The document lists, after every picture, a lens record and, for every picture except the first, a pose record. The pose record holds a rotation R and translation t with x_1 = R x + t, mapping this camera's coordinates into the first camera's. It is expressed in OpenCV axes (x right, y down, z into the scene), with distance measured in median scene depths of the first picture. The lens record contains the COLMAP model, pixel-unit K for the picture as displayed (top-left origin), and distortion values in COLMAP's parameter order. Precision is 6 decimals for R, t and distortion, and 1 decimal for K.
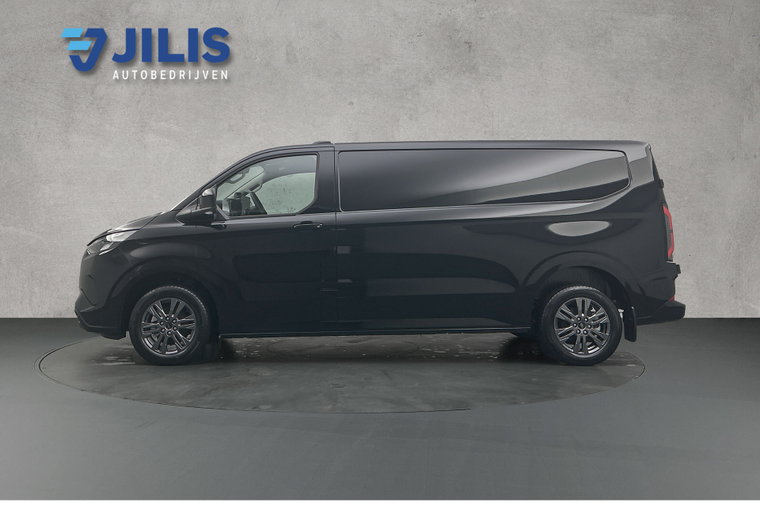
lens RADIAL K [[594.4, 0, 379.9], [0, 594.4, 253.1], [0, 0, 1]] dist [0.006923, 0.000626]
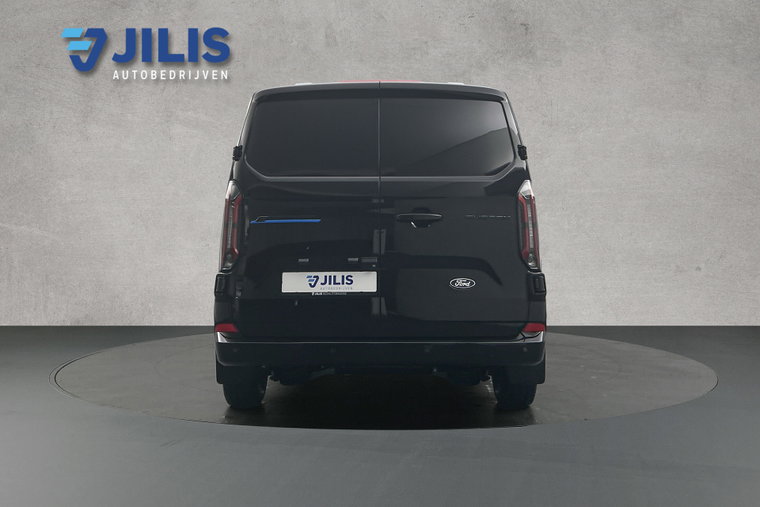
lens RADIAL K [[594.4, 0, 380.3], [0, 594.4, 253.1], [0, 0, 1]] dist [0.006923, 0.000626]
pose [[1.000000, 0.000074, 0.000622, -0.073558], [-0.000074, 1.000000, -0.000091, -0.002695], [-0.000622, 0.000091, 1.000000, 0.086866]]
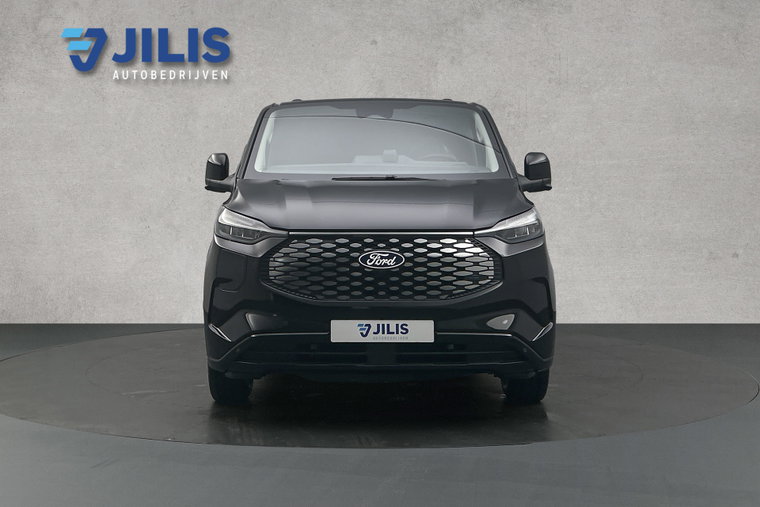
lens RADIAL K [[594.4, 0, 380.4], [0, 594.4, 252.0], [0, 0, 1]] dist [0.006923, 0.000626]
pose [[1.000000, 0.000097, 0.000988, -0.041033], [-0.000095, 0.999999, -0.001725, 0.018395], [-0.000988, 0.001725, 0.999998, 0.237305]]
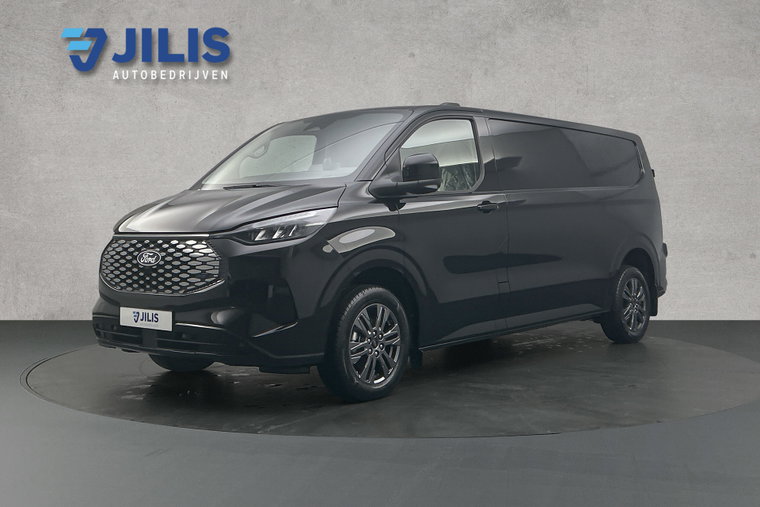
lens RADIAL K [[594.4, 0, 380.4], [0, 594.4, 252.6], [0, 0, 1]] dist [0.006923, 0.000626]
pose [[1.000000, 0.000152, 0.000898, -0.091922], [-0.000151, 1.000000, -0.000942, 0.017500], [-0.000898, 0.000942, 0.999999, 0.191130]]
